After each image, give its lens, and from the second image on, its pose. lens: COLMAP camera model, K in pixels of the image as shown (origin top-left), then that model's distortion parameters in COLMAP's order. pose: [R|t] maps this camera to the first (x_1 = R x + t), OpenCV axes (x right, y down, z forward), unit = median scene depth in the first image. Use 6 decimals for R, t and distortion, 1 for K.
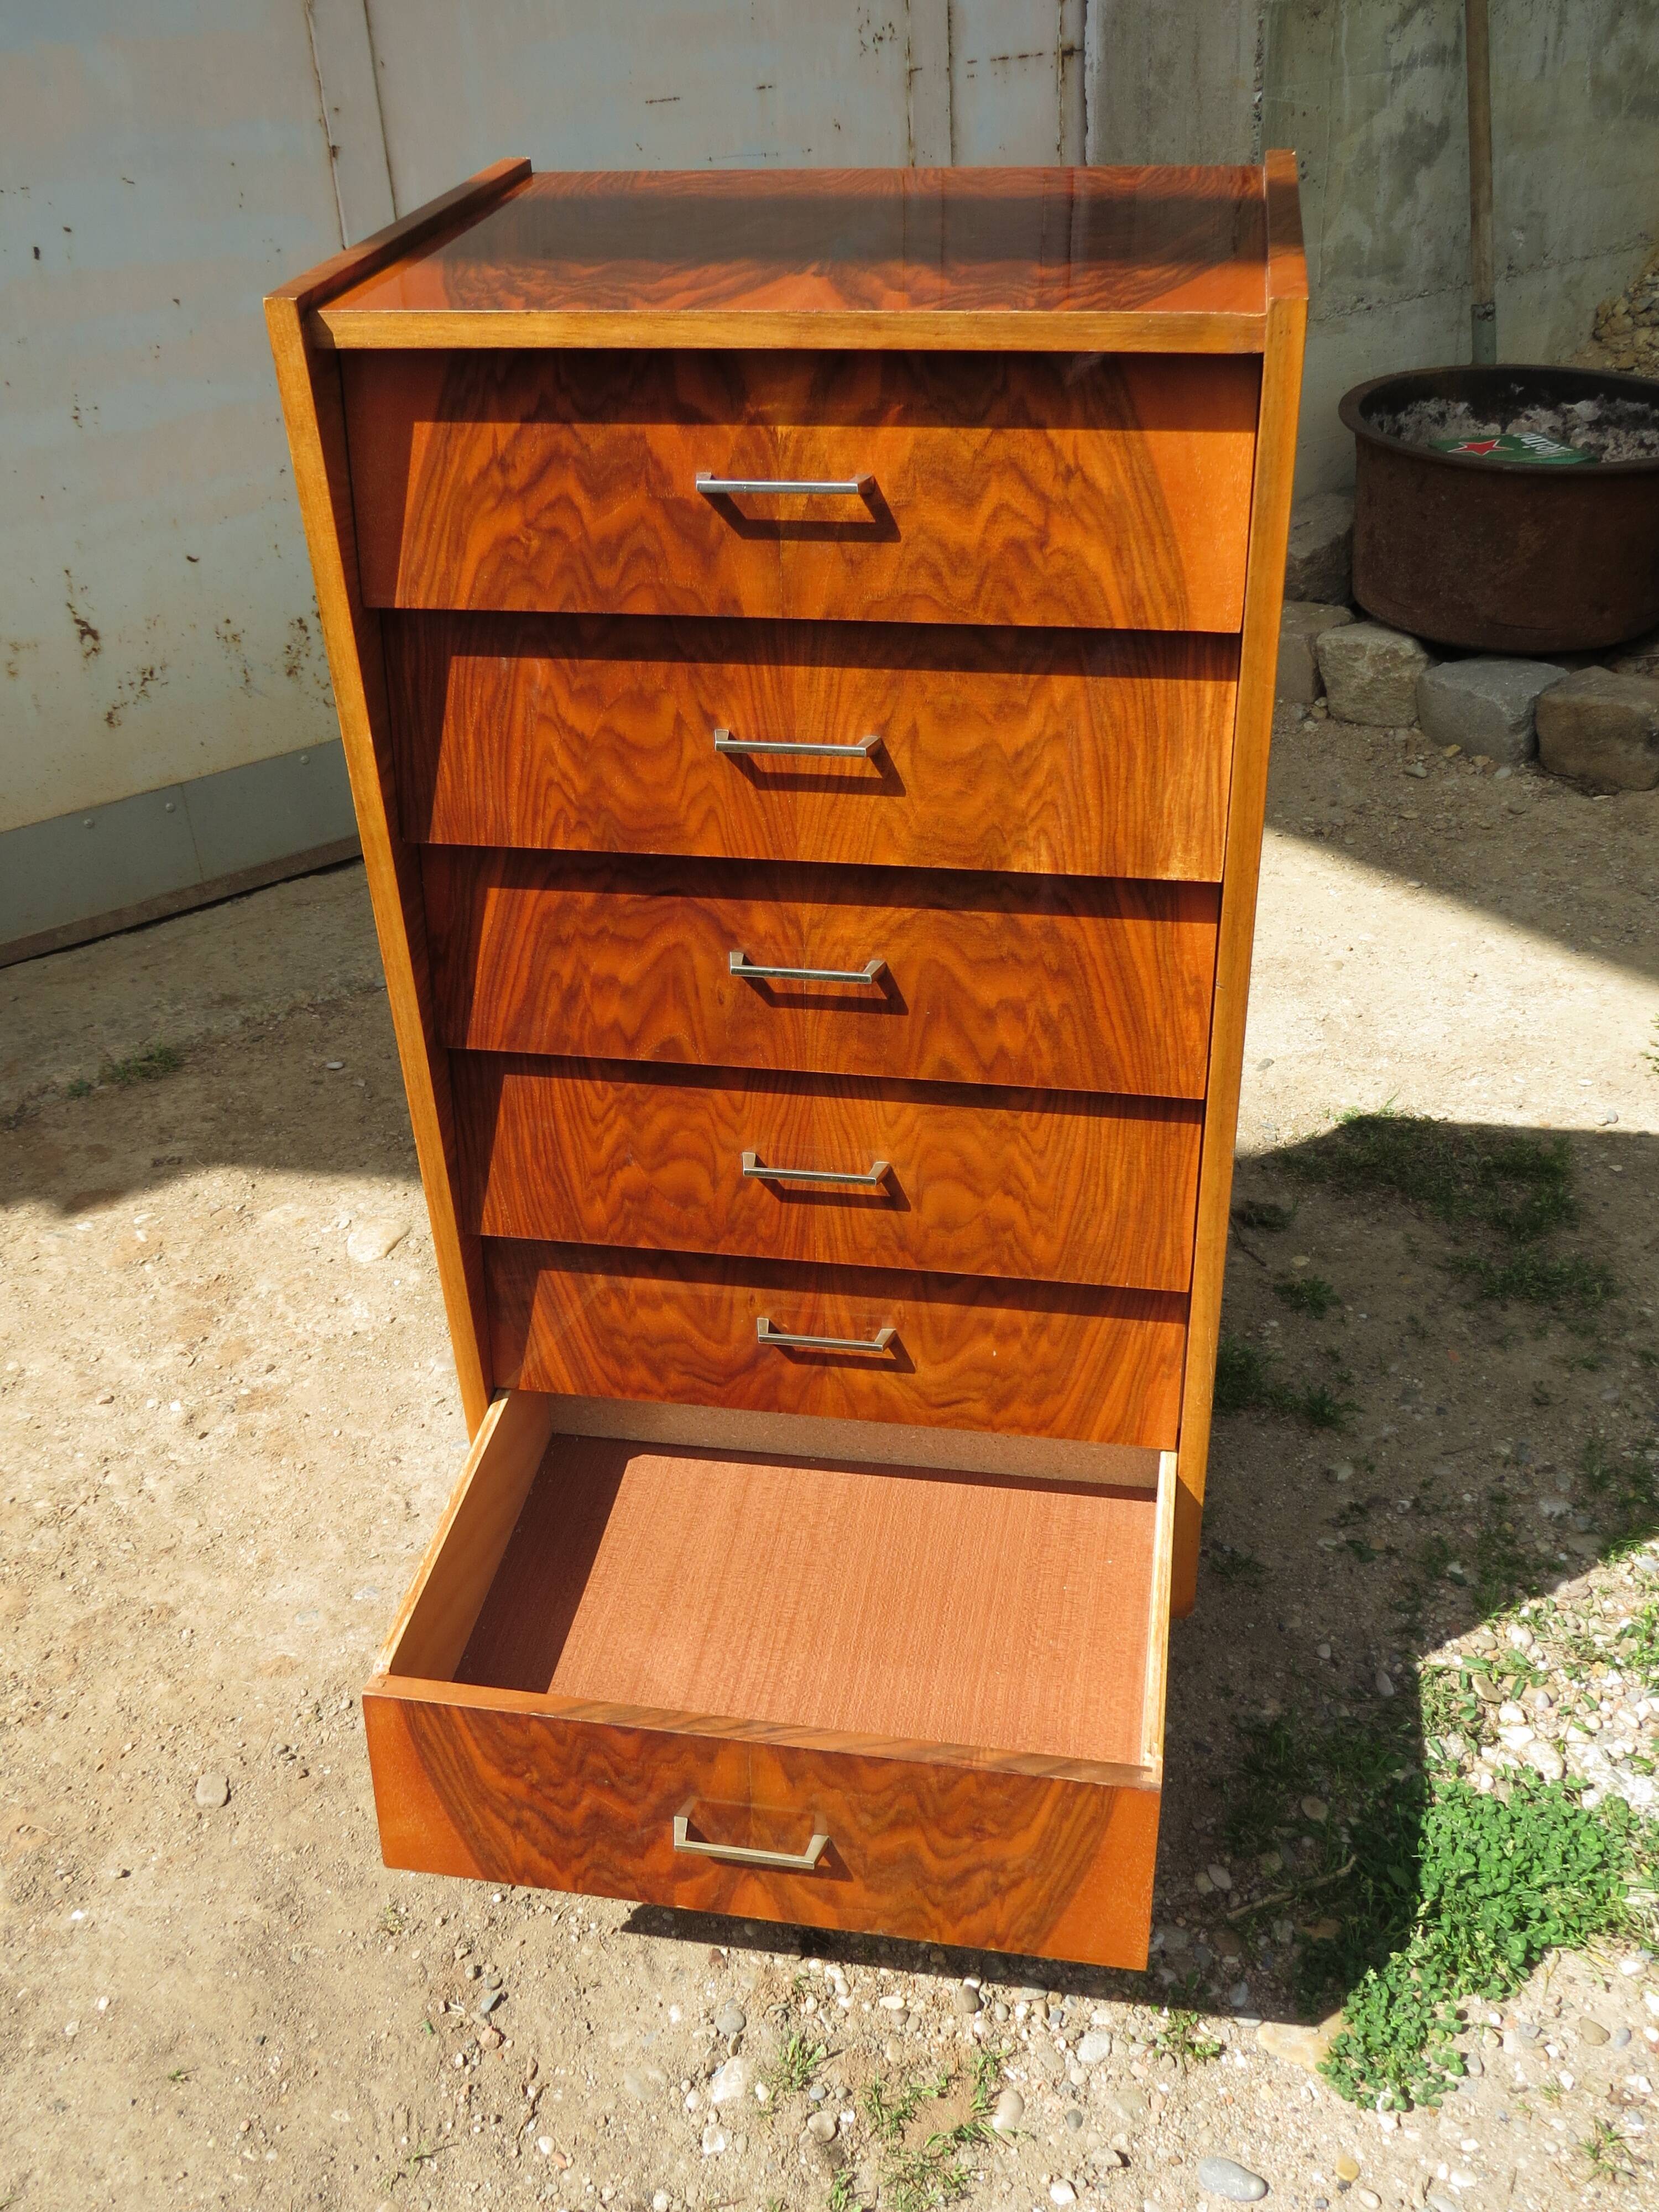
lens RADIAL K [[2034.8, 0, 829.5], [0, 2034.8, 1106.0], [0, 0, 1]] dist [-0.020223, -0.008415]
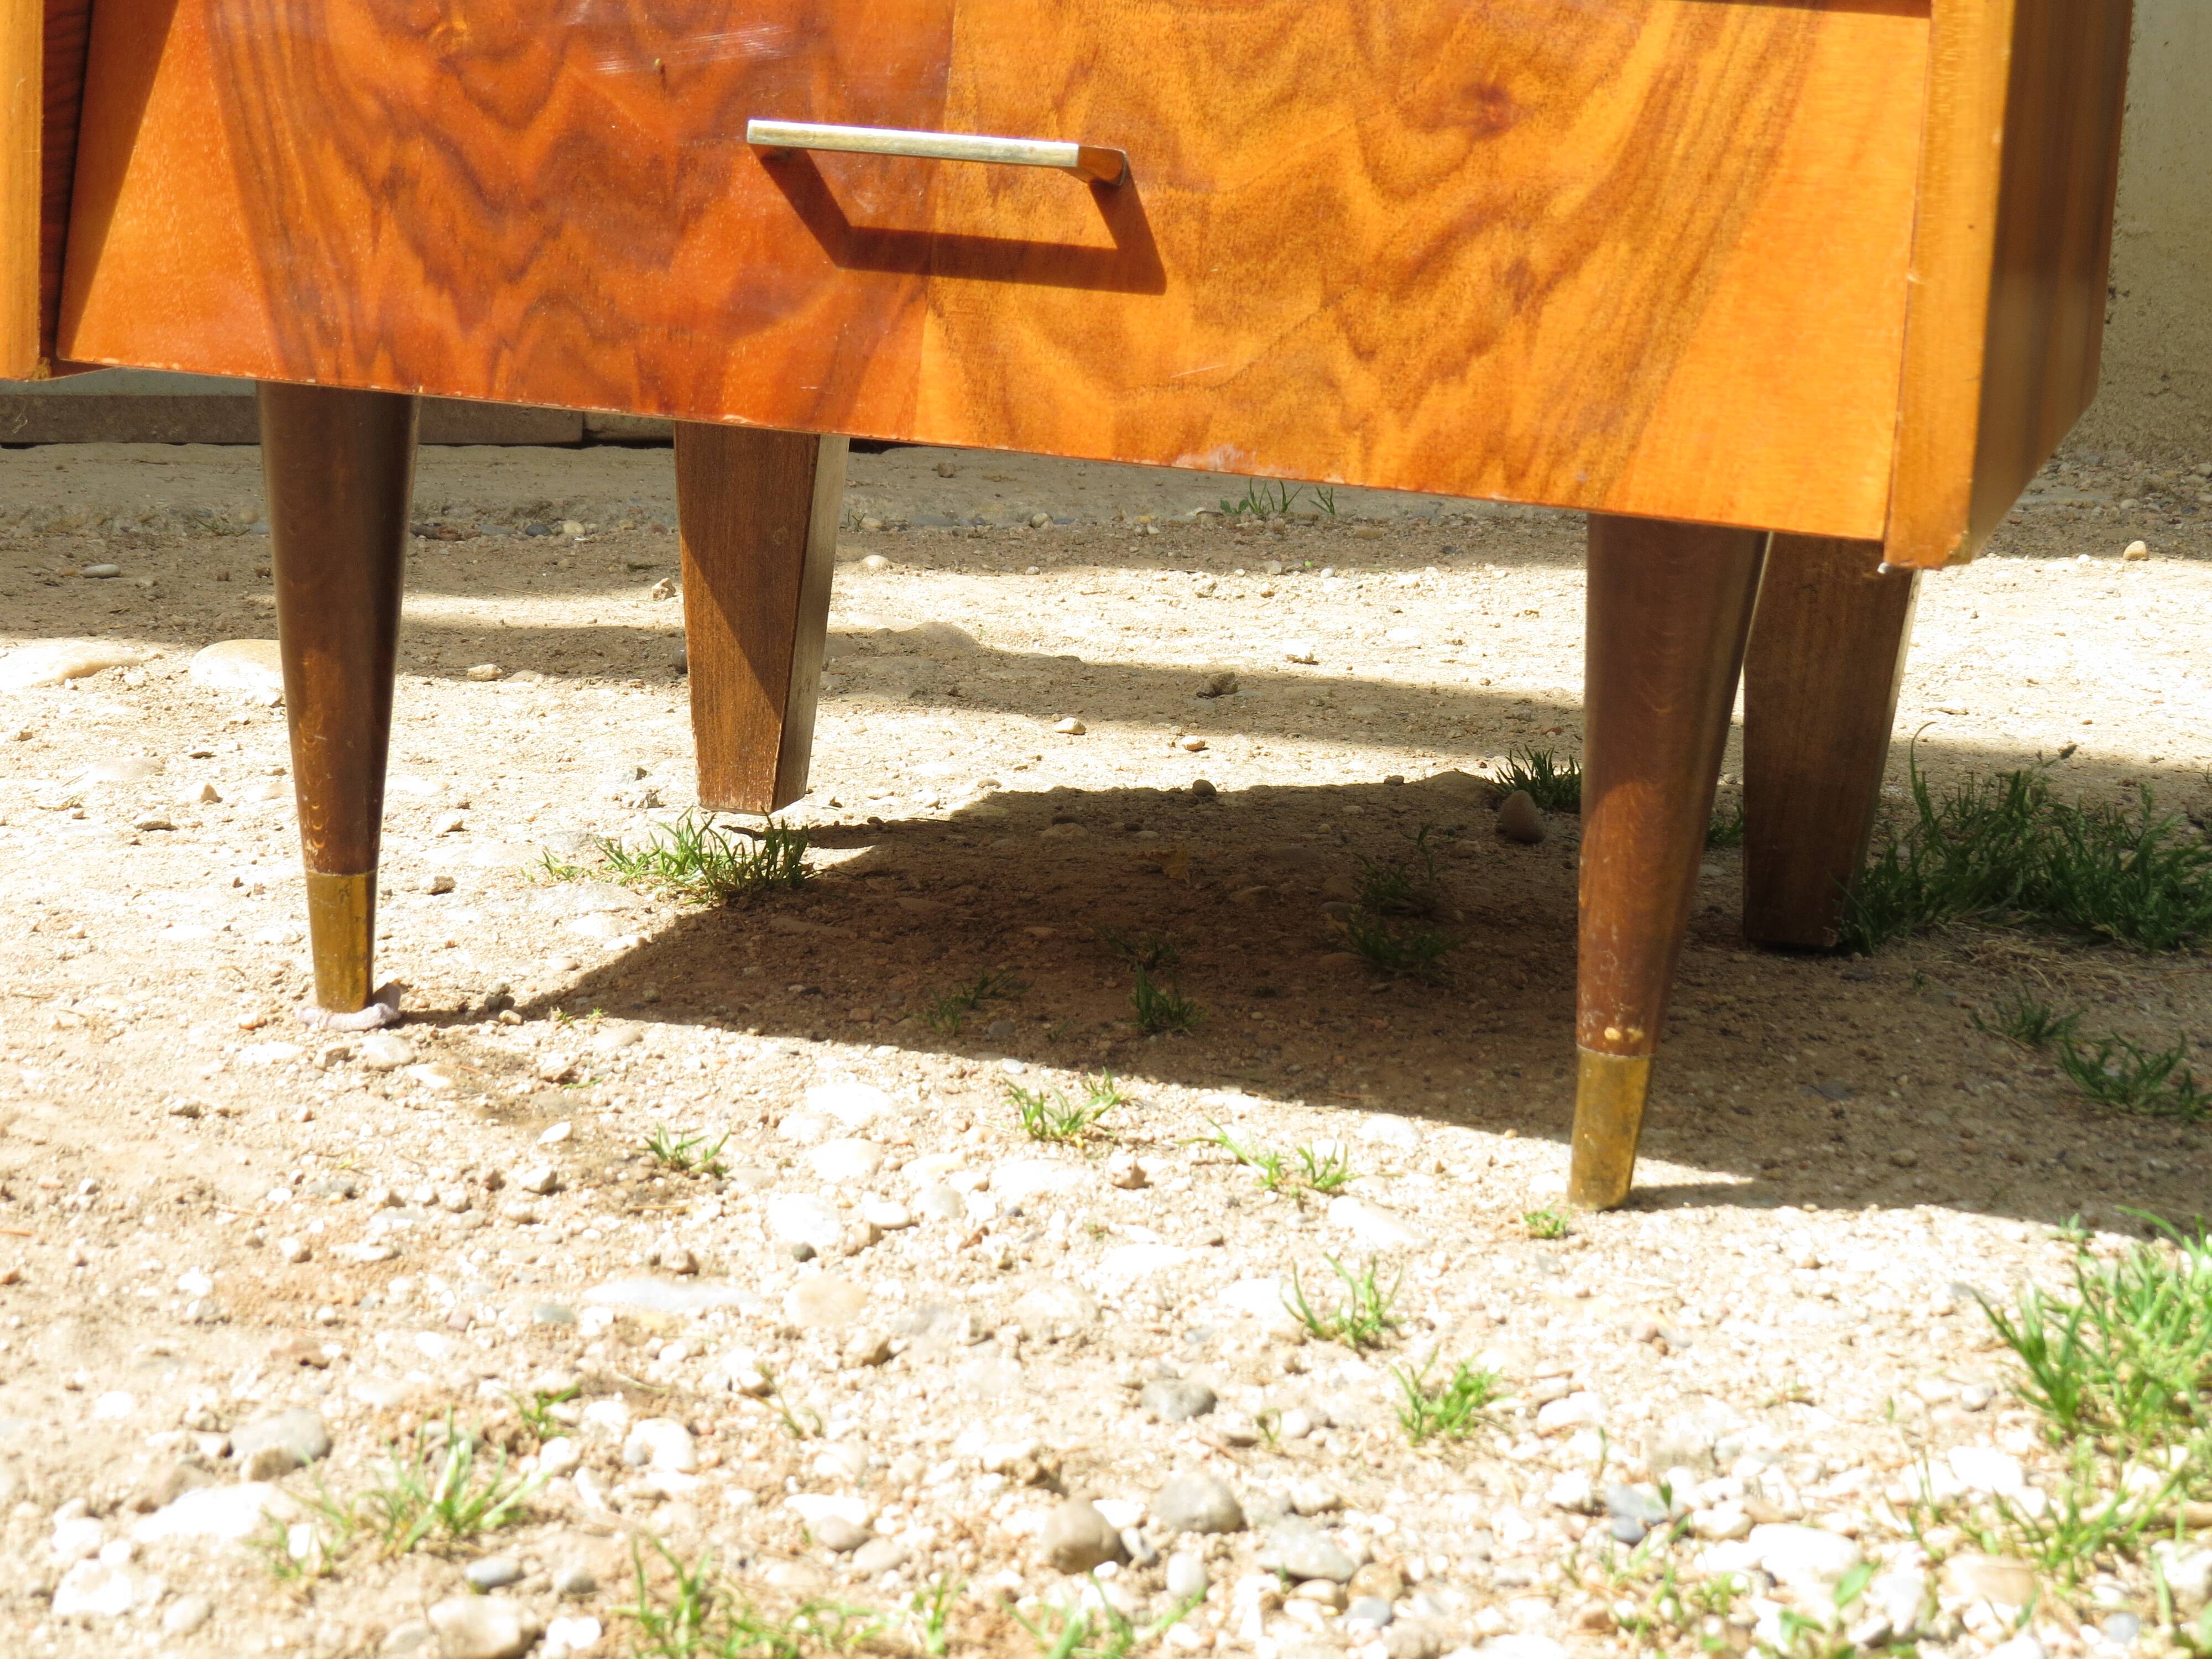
lens RADIAL K [[4135.6, 0, 1106.0], [0, 4135.6, 829.5], [0, 0, 1]] dist [-0.158352, 0.065138]
pose [[0.986879, 0.117158, -0.111104, 0.123846], [-0.147971, 0.931614, -0.331965, 0.535894], [0.064614, 0.344049, 0.936726, 0.397732]]
